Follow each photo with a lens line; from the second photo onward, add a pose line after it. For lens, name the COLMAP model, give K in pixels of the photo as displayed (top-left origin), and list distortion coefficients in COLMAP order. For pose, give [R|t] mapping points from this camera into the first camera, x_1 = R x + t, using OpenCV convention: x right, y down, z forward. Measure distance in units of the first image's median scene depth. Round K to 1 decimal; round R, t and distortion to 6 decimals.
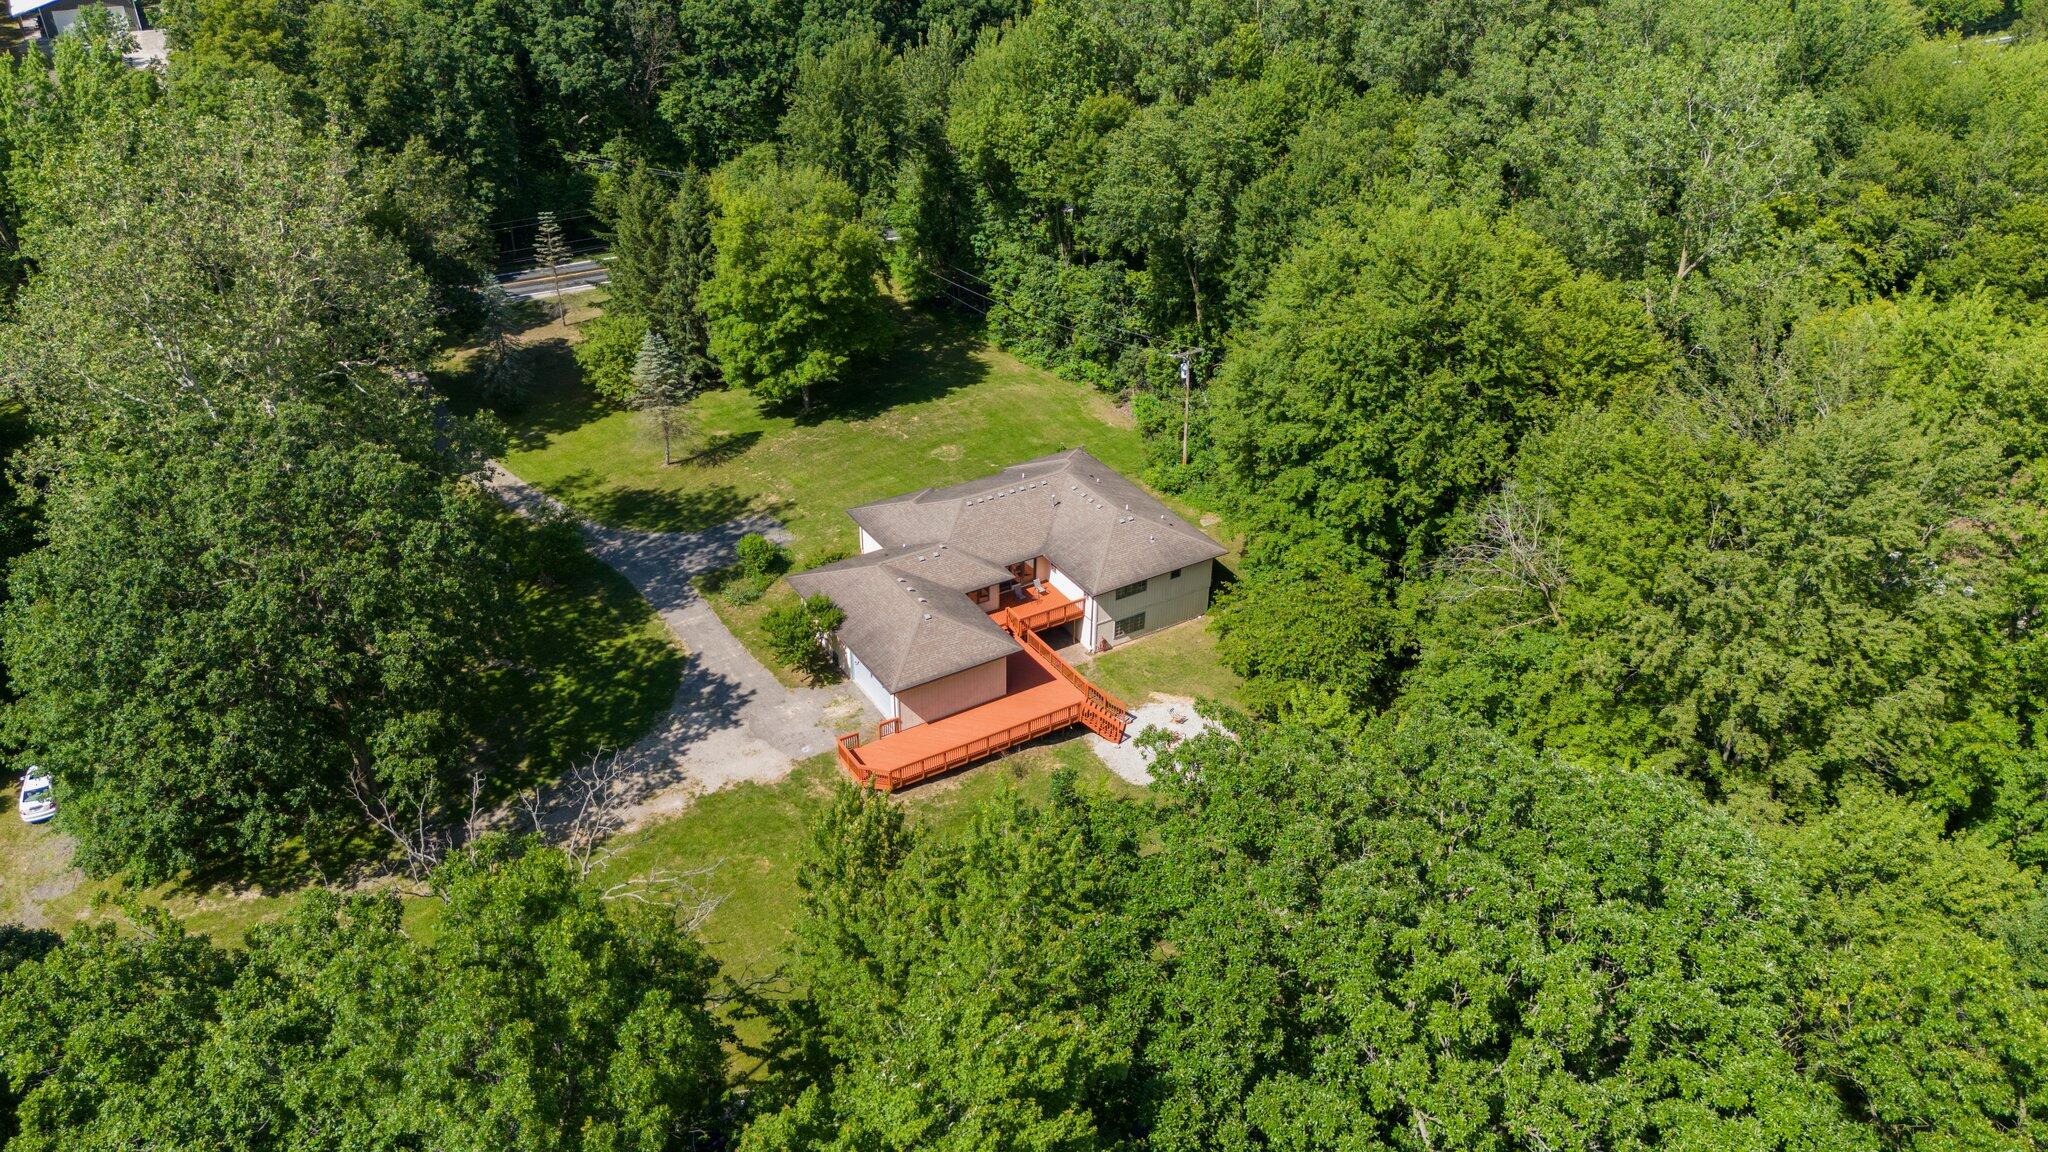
lens RADIAL K [[1516.9, 0, 1005.4], [0, 1516.9, 571.5], [0, 0, 1]] dist [0.078549, -0.071147]
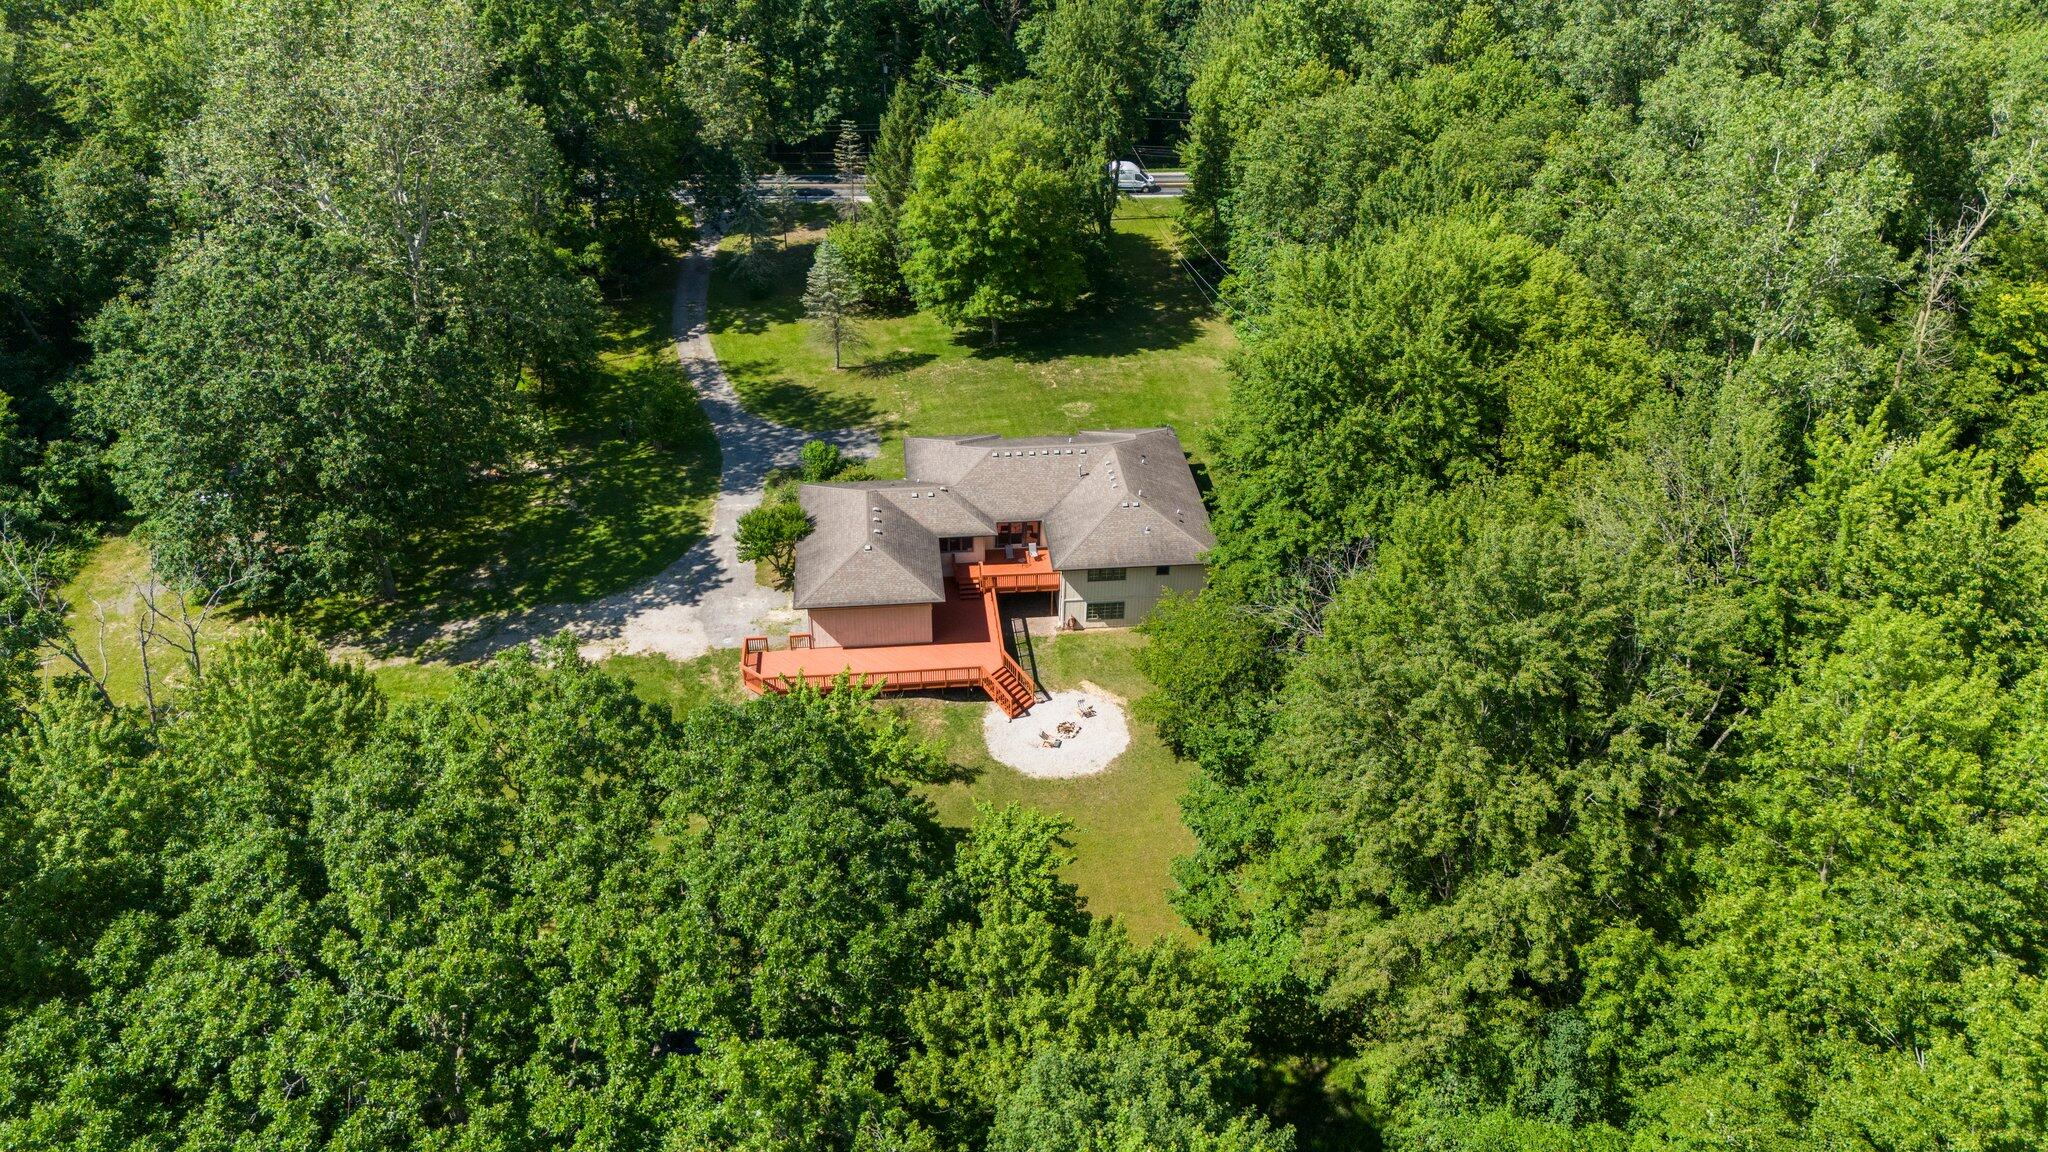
lens RADIAL K [[1516.9, 0, 1005.4], [0, 1516.9, 571.5], [0, 0, 1]] dist [0.078549, -0.071147]
pose [[0.899669, 0.238163, -0.365887, 0.371972], [-0.226340, 0.971112, 0.075577, -0.047703], [0.373317, 0.014821, 0.927585, 0.077103]]
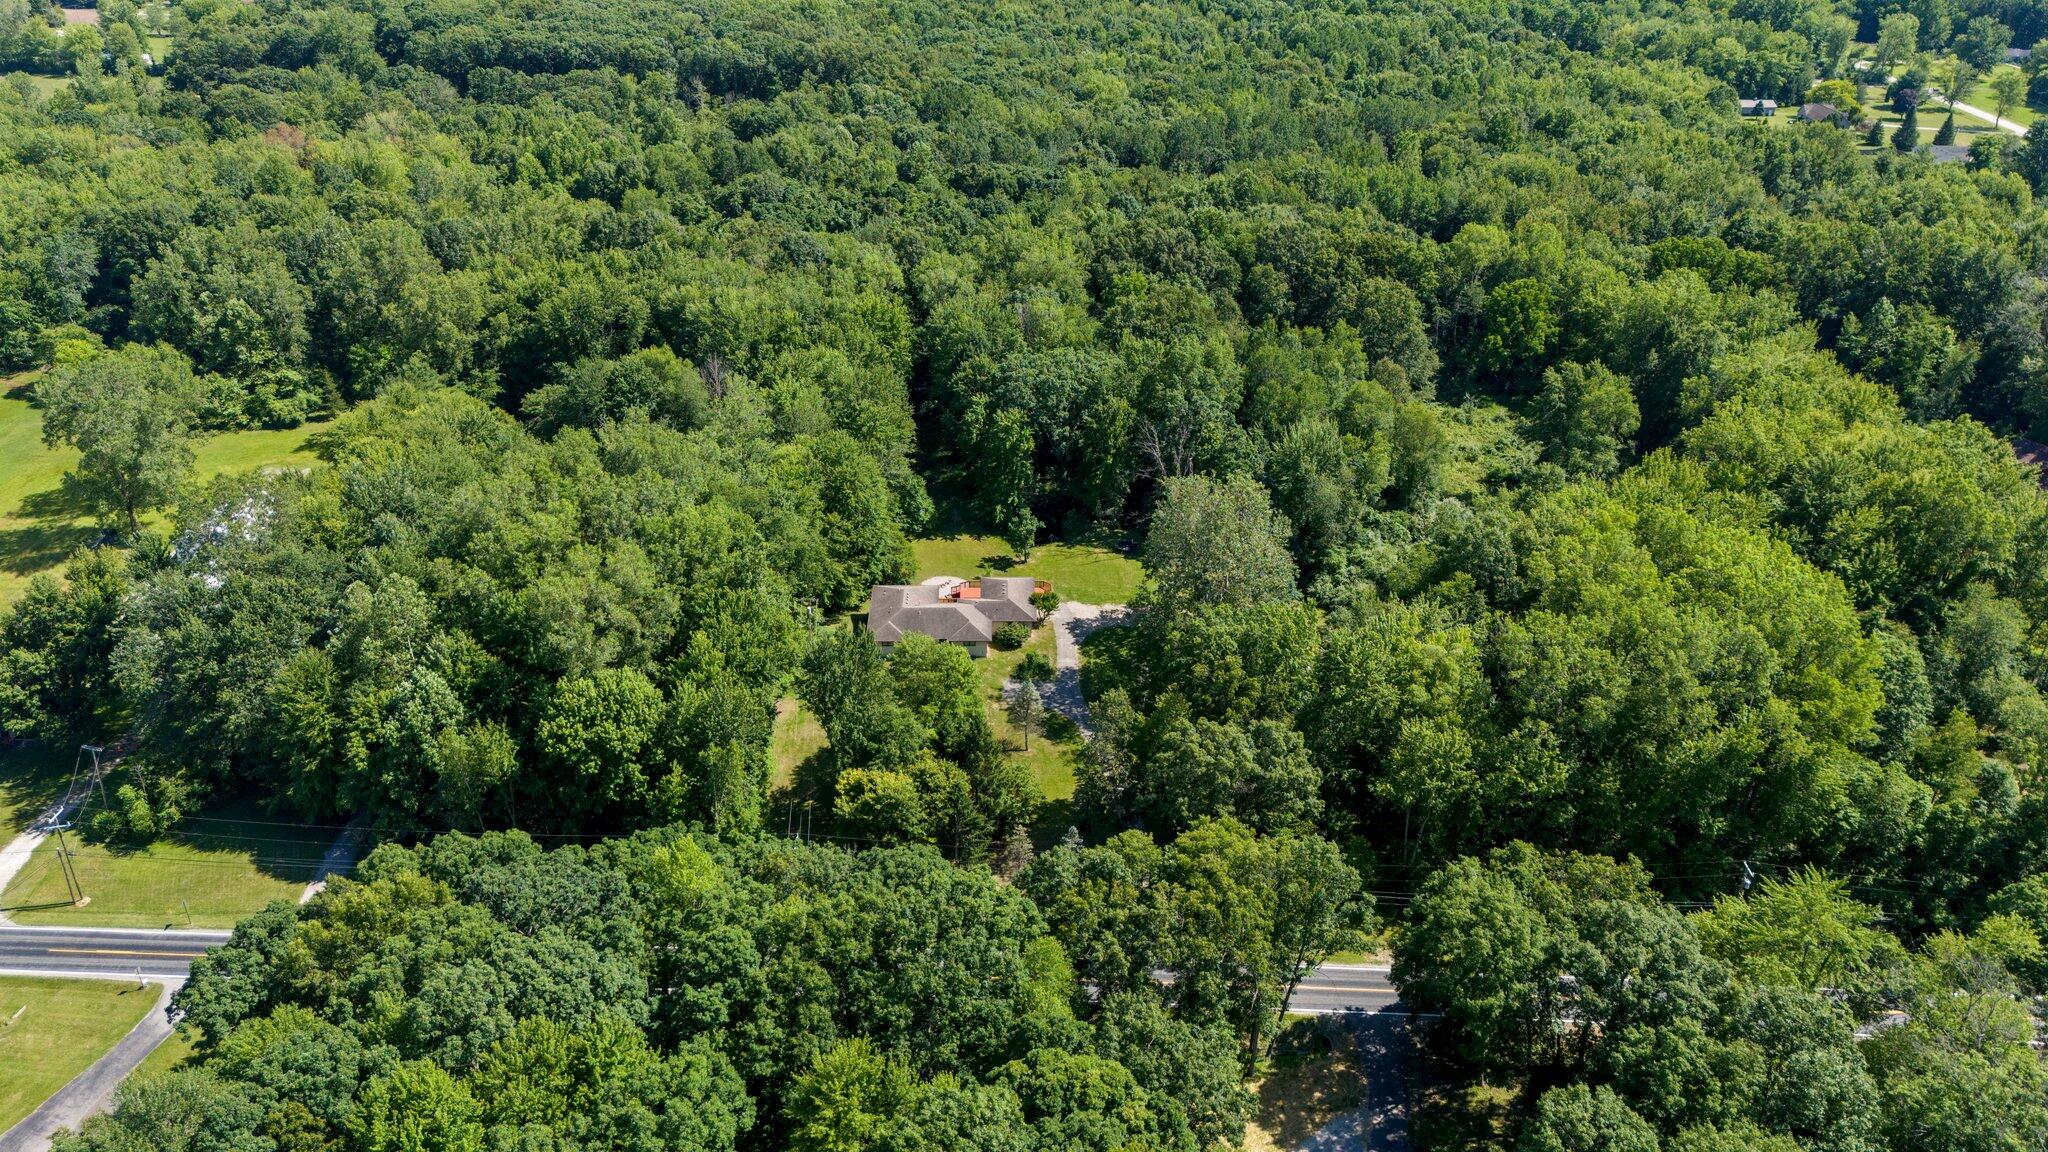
lens RADIAL K [[1516.9, 0, 1005.4], [0, 1516.9, 571.5], [0, 0, 1]] dist [0.078549, -0.071147]
pose [[-0.864081, -0.229213, 0.448135, -1.178656], [0.263965, 0.551713, 0.791161, -1.988761], [-0.428586, 0.801919, -0.416221, 1.952562]]
